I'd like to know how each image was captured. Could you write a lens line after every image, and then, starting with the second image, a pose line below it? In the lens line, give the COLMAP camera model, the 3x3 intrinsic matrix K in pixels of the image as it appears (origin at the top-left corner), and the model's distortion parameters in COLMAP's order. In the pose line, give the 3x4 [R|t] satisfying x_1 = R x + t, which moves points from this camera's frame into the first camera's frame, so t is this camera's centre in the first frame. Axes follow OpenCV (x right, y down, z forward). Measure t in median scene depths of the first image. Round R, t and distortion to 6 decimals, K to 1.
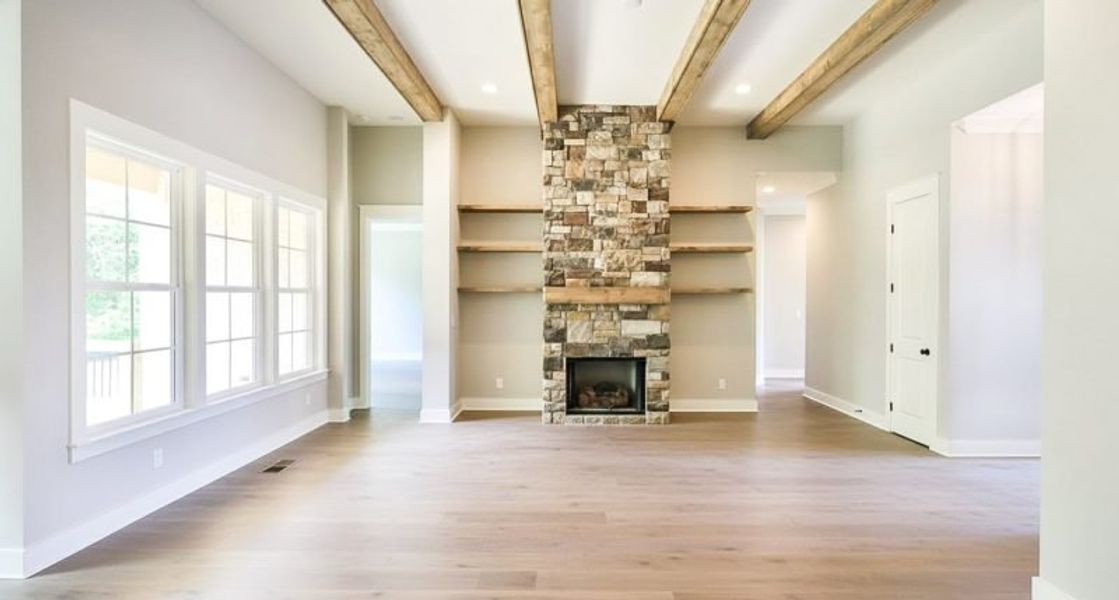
lens RADIAL K [[522.1, 0, 563.7], [0, 522.1, 297.7], [0, 0, 1]] dist [0.001152, -0.000322]
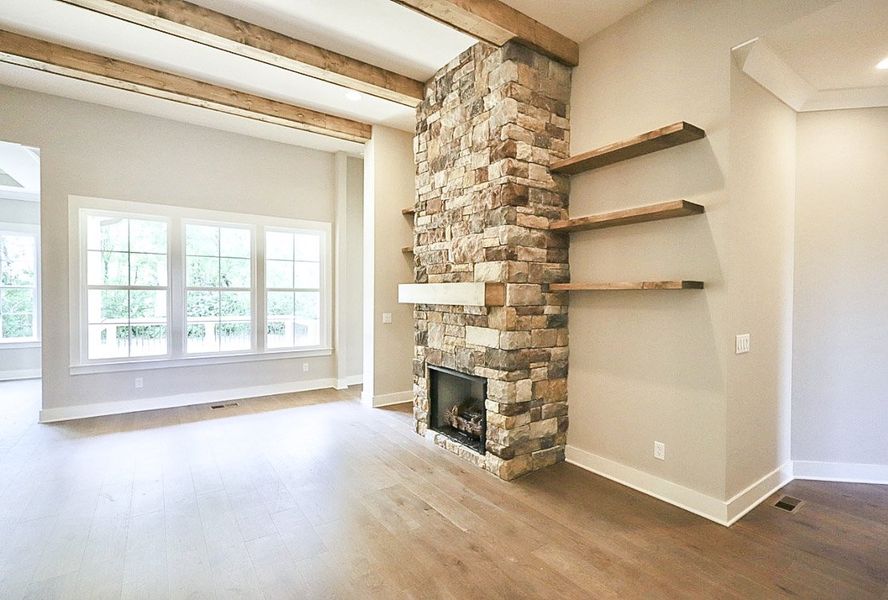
lens RADIAL K [[411.5, 0, 442.2], [0, 411.5, 299.0], [0, 0, 1]] dist [-0.000205, 0.000219]
pose [[0.582593, 0.013214, -0.812656, 0.591648], [-0.007496, 0.999913, 0.010885, -0.003168], [0.812729, -0.000249, 0.582641, 0.611781]]
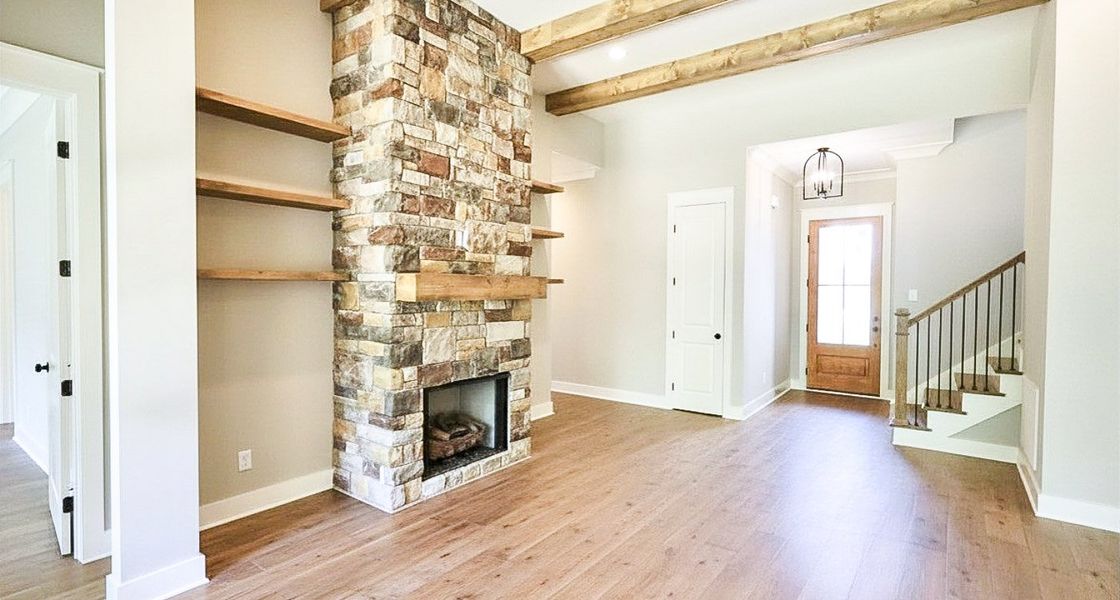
lens RADIAL K [[522.6, 0, 562.3], [0, 522.6, 298.9], [0, 0, 1]] dist [0.001152, -0.000322]
pose [[0.581474, -0.017176, 0.813383, -0.399326], [-0.004889, 0.999685, 0.024605, -0.007032], [-0.813550, -0.018284, 0.581207, 0.511293]]
